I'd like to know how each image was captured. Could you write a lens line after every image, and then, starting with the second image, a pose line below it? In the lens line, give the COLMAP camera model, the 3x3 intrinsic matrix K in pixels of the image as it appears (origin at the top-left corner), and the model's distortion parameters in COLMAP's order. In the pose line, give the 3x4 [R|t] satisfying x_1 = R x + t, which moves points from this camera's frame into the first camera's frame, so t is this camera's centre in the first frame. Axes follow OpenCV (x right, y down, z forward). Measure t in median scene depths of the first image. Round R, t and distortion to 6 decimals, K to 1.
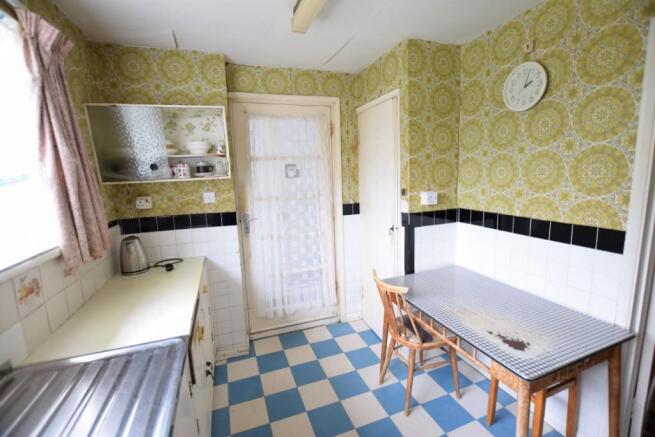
lens RADIAL K [[288.8, 0, 326.8], [0, 288.8, 217.1], [0, 0, 1]] dist [-0.005243, -0.000405]
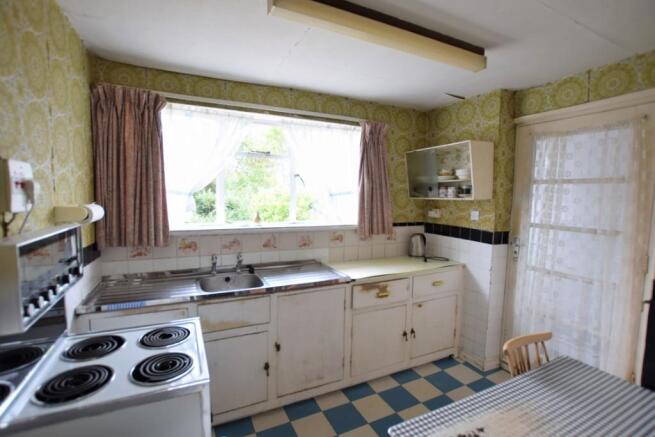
lens RADIAL K [[302.2, 0, 327.5], [0, 302.2, 218.0], [0, 0, 1]] dist [-0.000246, -0.000059]
pose [[0.124633, 0.116905, -0.985292, 0.723897], [-0.172955, 0.980391, 0.094446, -0.070781], [0.977012, 0.158640, 0.142408, 0.252321]]
